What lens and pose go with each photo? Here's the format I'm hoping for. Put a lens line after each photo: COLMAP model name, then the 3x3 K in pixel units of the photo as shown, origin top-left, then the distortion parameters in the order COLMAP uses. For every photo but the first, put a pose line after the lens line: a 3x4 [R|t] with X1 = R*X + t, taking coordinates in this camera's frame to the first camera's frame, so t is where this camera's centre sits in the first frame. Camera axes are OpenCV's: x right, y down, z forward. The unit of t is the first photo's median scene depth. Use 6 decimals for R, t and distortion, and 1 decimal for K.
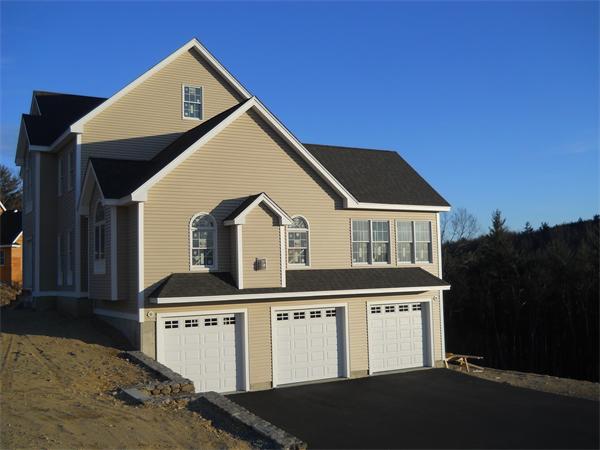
lens RADIAL K [[668.9, 0, 300.0], [0, 668.9, 225.0], [0, 0, 1]] dist [-0.049641, 0.007523]
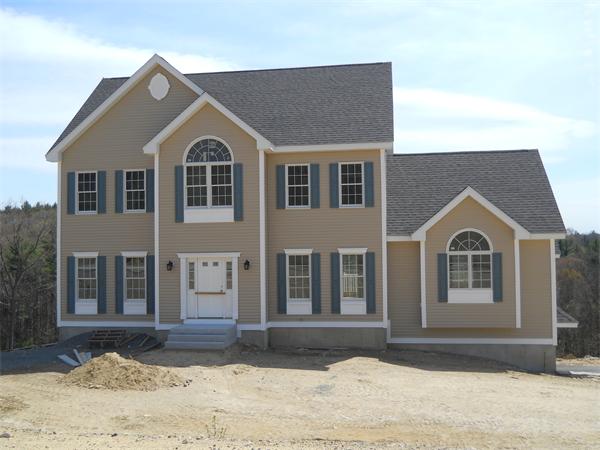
lens RADIAL K [[668.9, 0, 300.0], [0, 668.9, 225.0], [0, 0, 1]] dist [-0.049641, 0.007523]
pose [[0.631071, 0.048912, 0.774181, -1.182608], [-0.061613, 0.998018, -0.012830, -0.014595], [-0.773274, -0.039603, 0.632834, 0.531716]]
